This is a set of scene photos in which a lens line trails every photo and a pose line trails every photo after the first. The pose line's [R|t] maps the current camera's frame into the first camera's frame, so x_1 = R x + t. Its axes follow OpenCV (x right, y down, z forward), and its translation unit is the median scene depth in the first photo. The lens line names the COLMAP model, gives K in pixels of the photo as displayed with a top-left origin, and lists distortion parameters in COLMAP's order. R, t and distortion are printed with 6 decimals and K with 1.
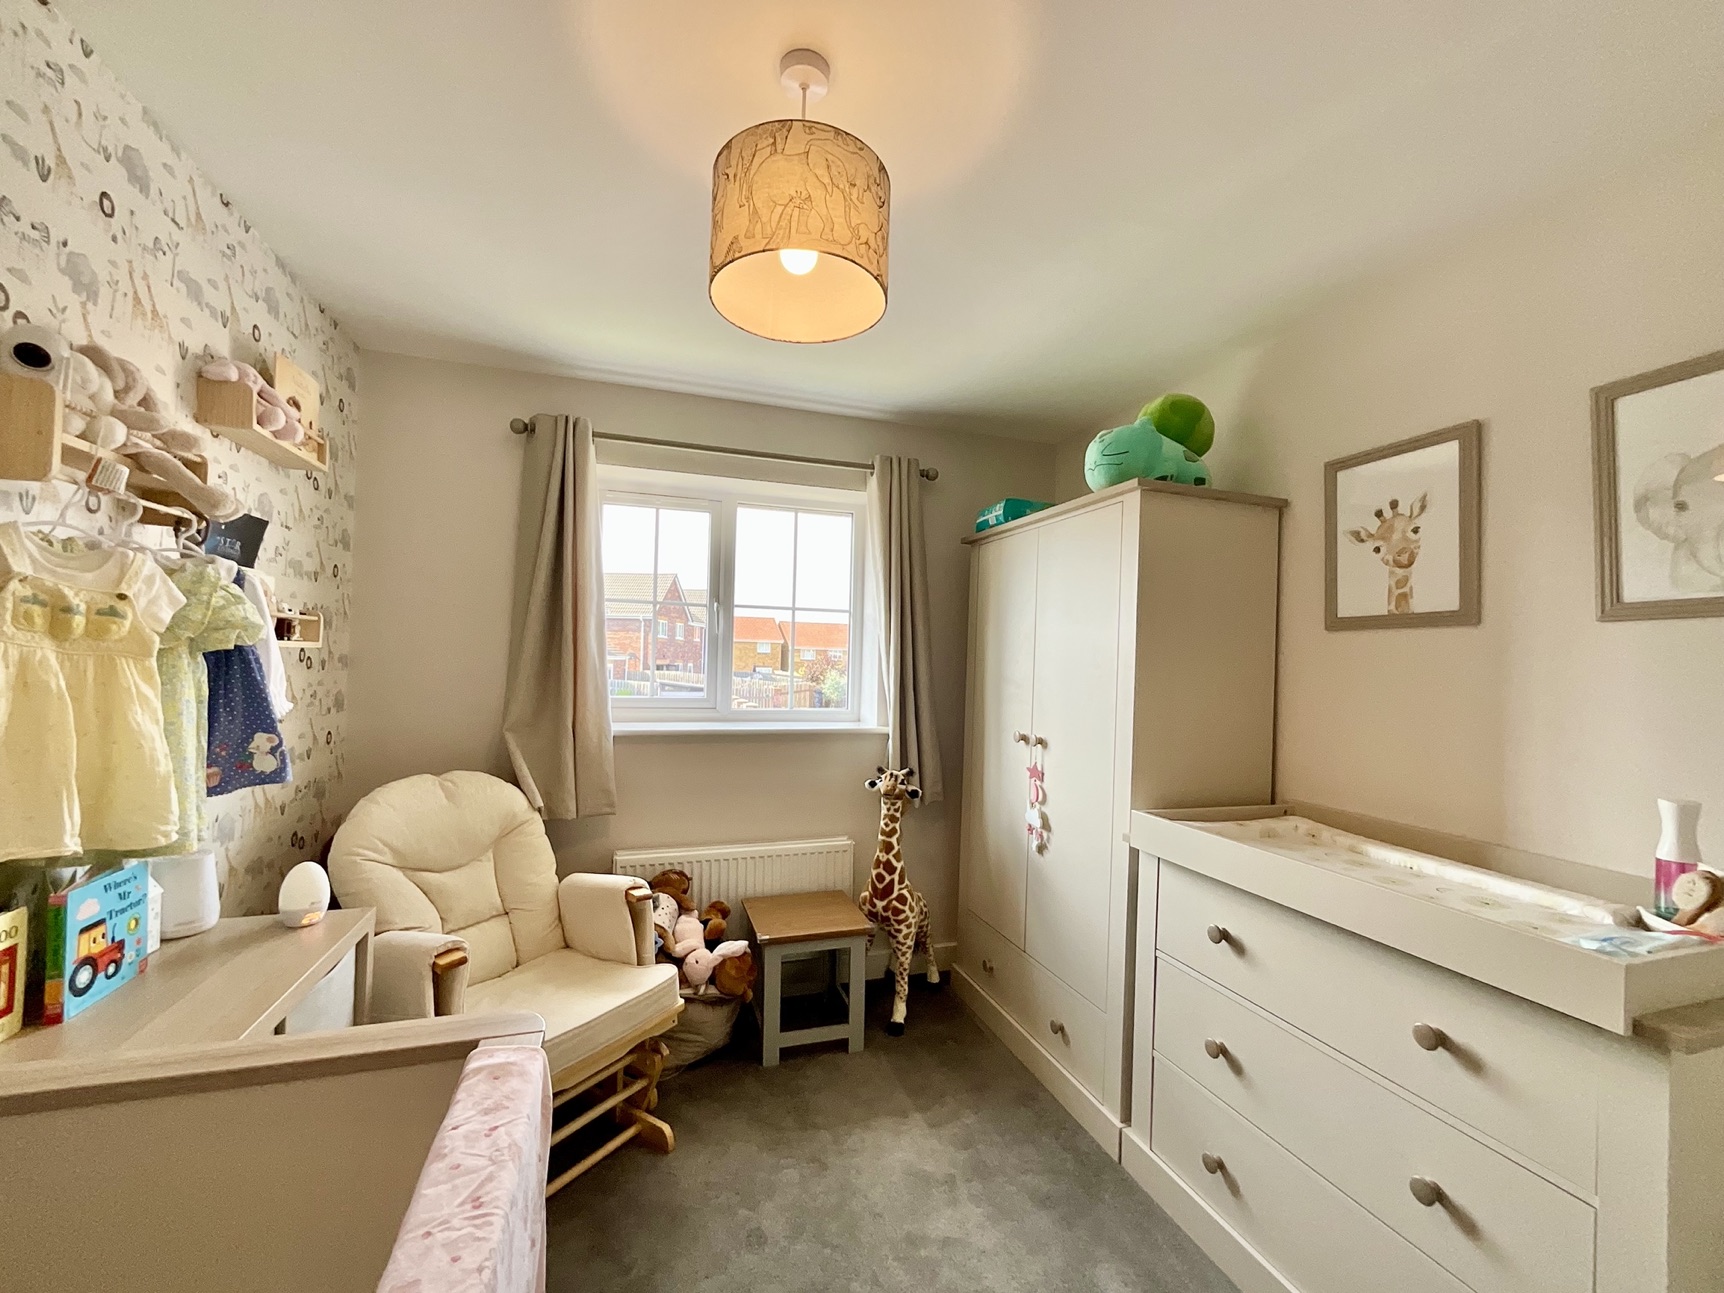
lens RADIAL K [[698.8, 0, 860.2], [0, 698.8, 649.9], [0, 0, 1]] dist [-0.004707, 0.000734]
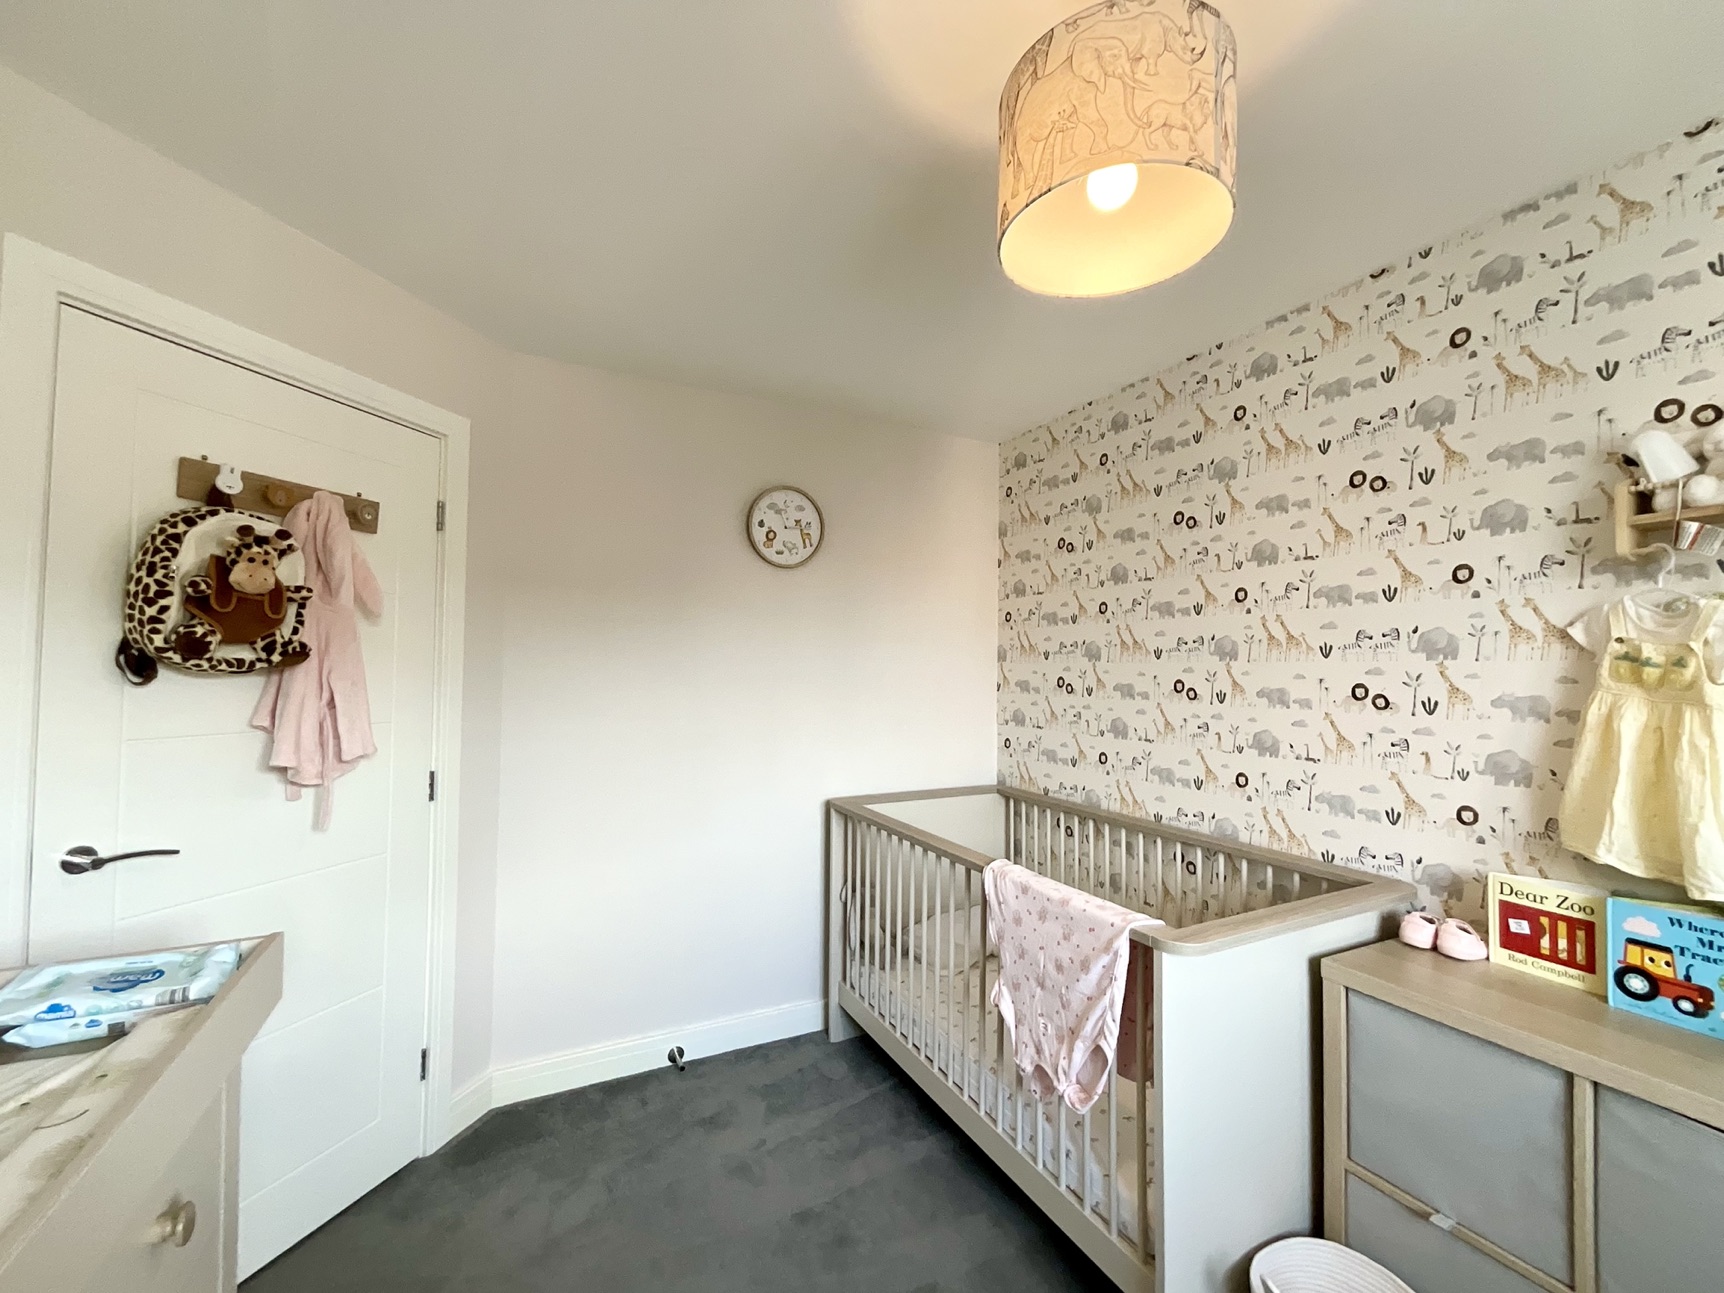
lens RADIAL K [[698.8, 0, 861.7], [0, 698.8, 655.2], [0, 0, 1]] dist [-0.004707, 0.000734]
pose [[-0.987581, -0.035851, -0.152963, 0.331780], [-0.029167, 0.998528, -0.045720, 0.020501], [0.154377, -0.040690, -0.987174, 1.933379]]
